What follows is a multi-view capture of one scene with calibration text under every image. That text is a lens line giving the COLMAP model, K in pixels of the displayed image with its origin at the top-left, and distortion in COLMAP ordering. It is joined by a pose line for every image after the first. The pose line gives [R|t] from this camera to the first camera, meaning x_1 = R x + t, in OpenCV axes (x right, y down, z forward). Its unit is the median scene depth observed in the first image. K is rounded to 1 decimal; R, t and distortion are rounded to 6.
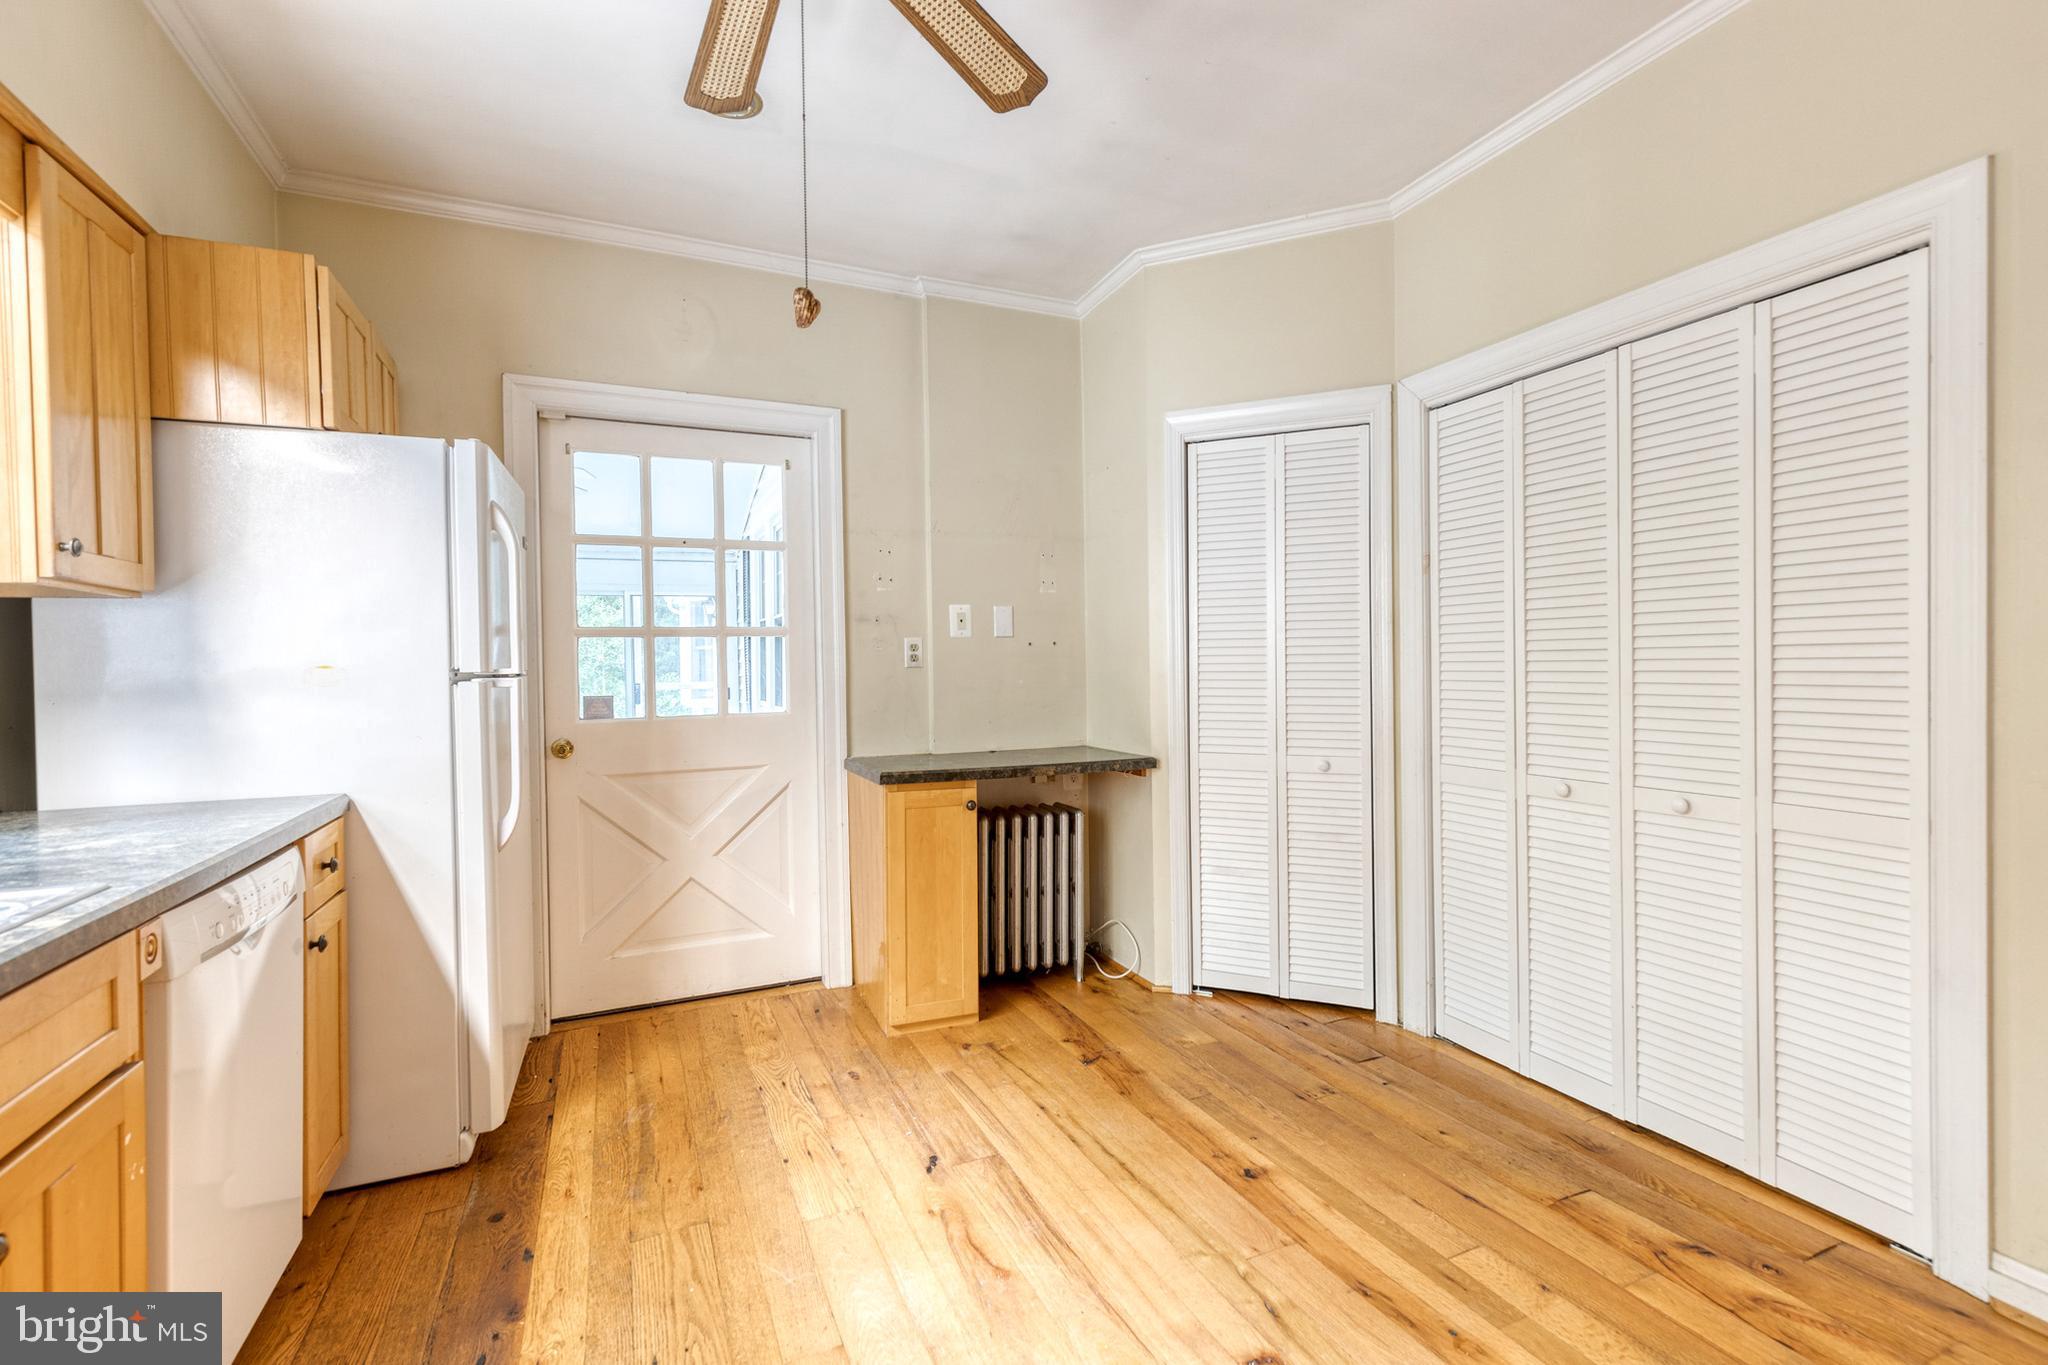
lens RADIAL K [[926.9, 0, 1037.4], [0, 926.9, 680.2], [0, 0, 1]] dist [0.011336, -0.000323]
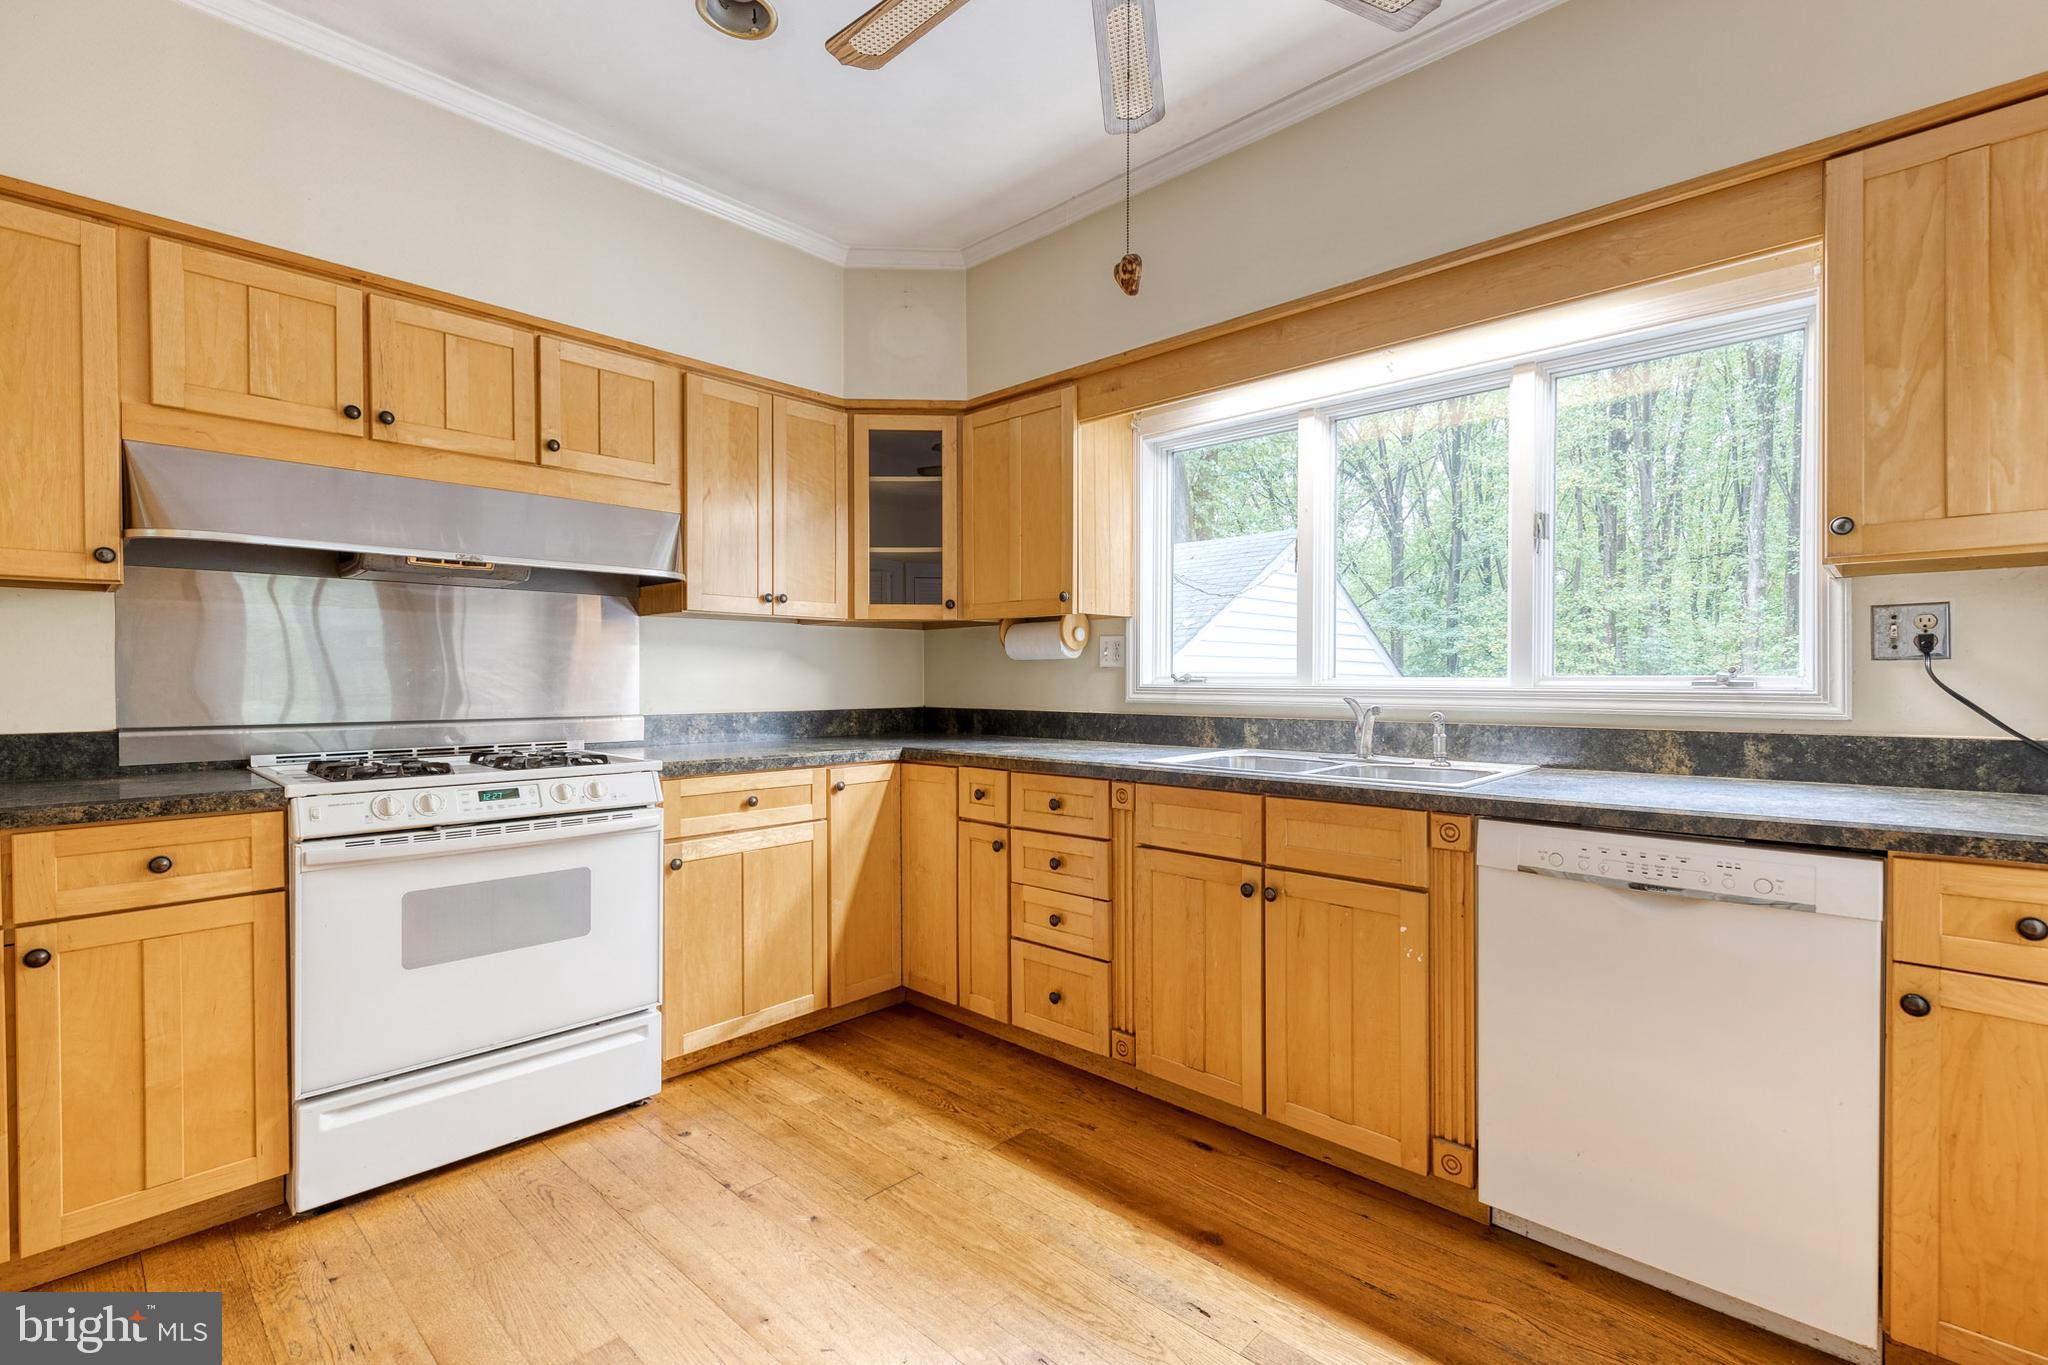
lens RADIAL K [[926.9, 0, 1037.4], [0, 926.9, 680.2], [0, 0, 1]] dist [0.011336, -0.000323]
pose [[-0.922745, 0.018928, -0.384947, 0.105182], [0.009352, 0.999599, 0.026733, -0.004066], [0.385299, 0.021068, -0.922551, 0.863718]]
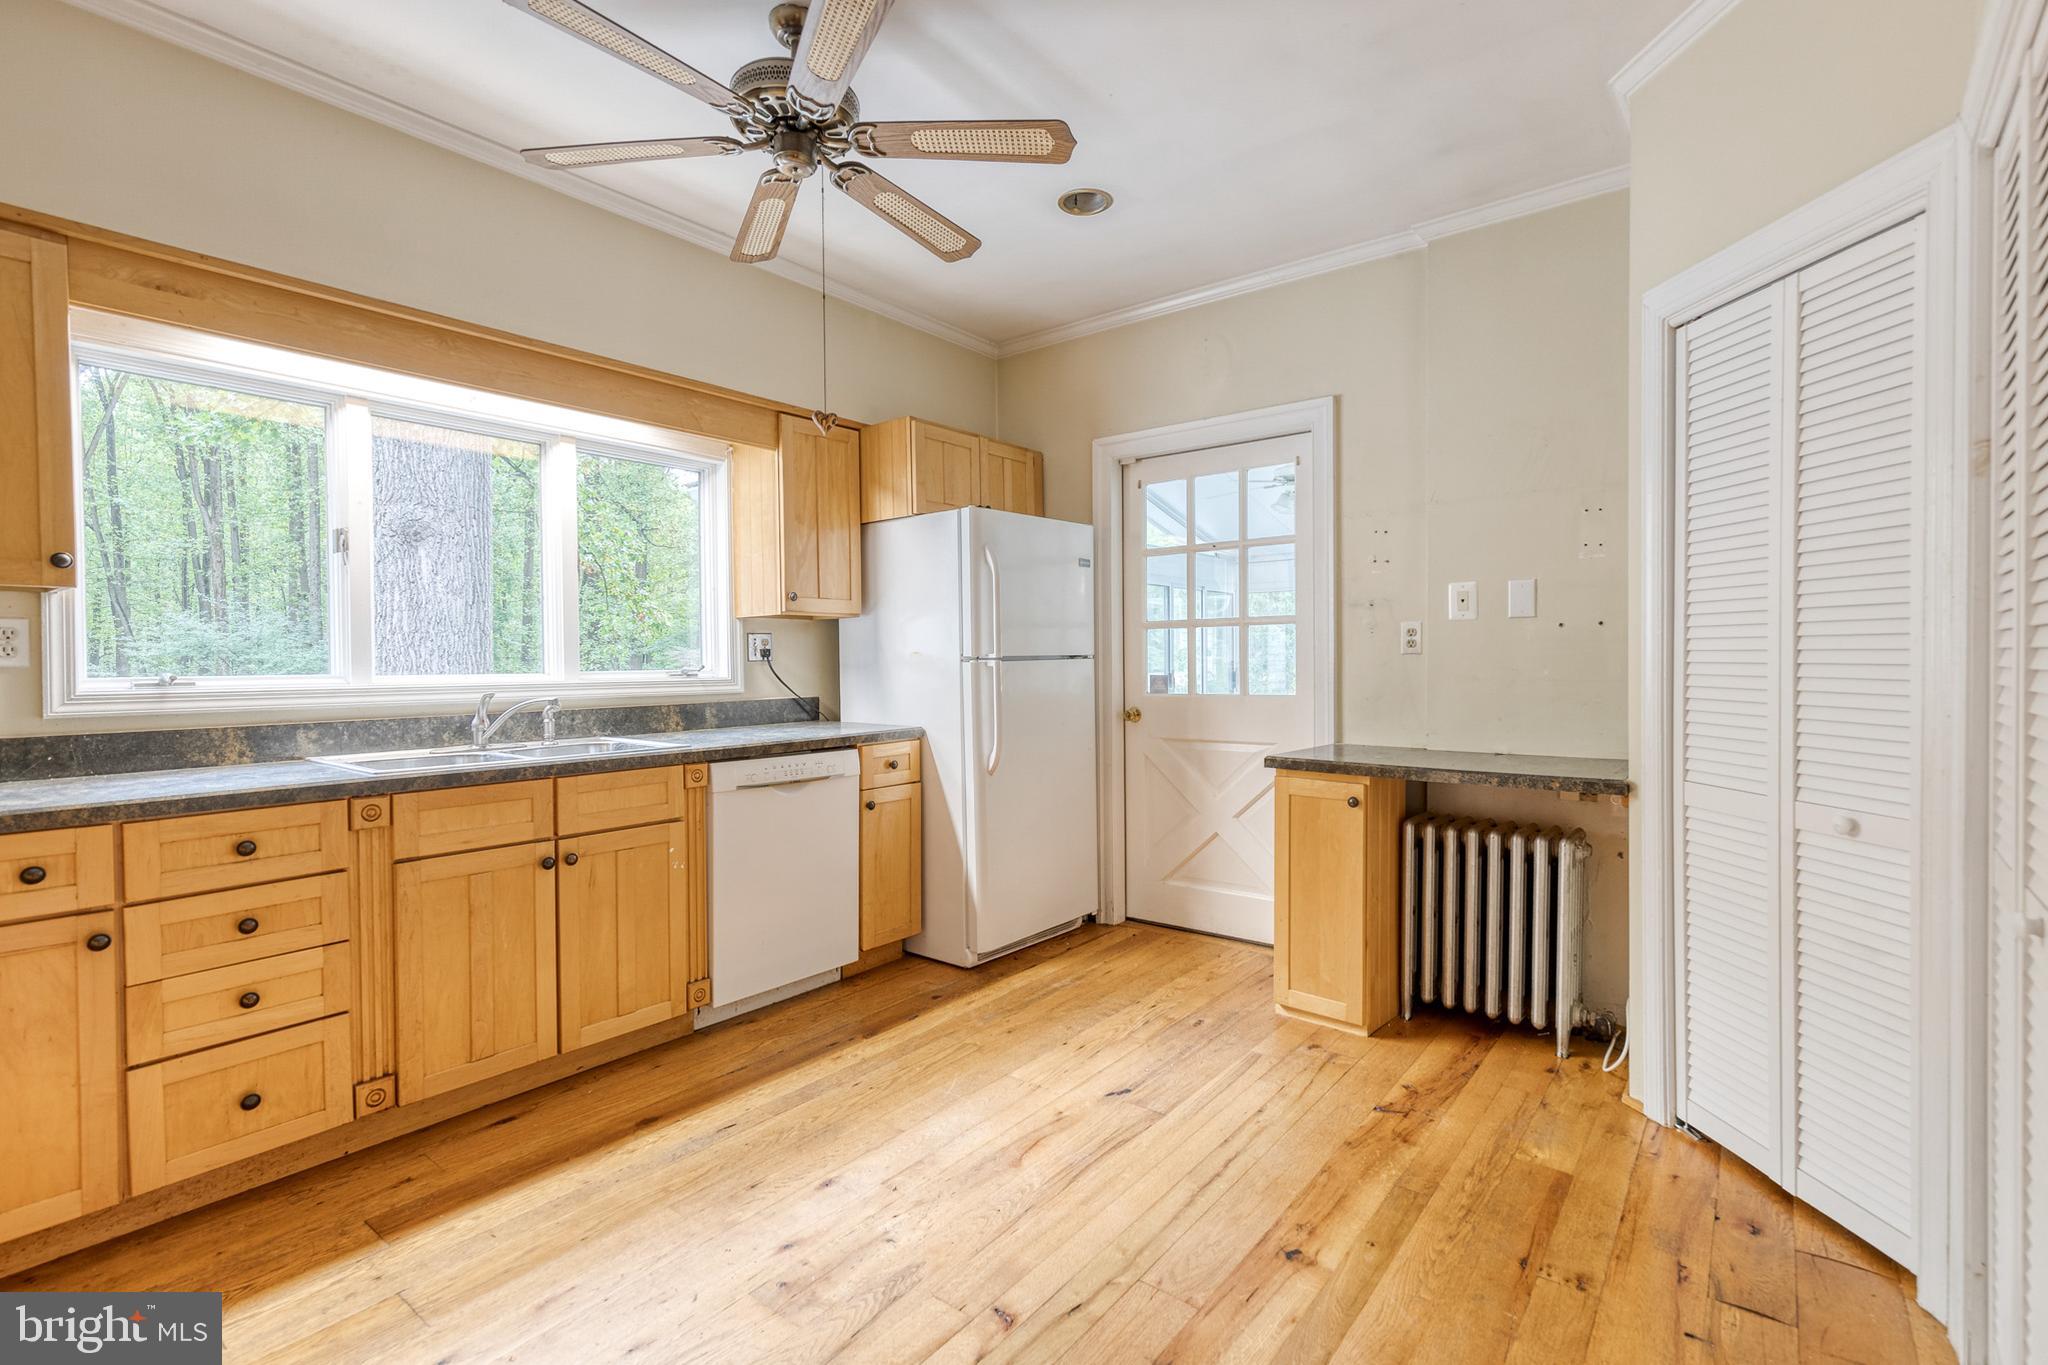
lens RADIAL K [[926.9, 0, 1037.4], [0, 926.9, 680.2], [0, 0, 1]] dist [0.011336, -0.000323]
pose [[0.461597, 0.030456, -0.886567, 0.592180], [-0.012910, 0.999535, 0.027615, -0.009337], [0.886996, -0.001302, 0.461775, 0.277100]]
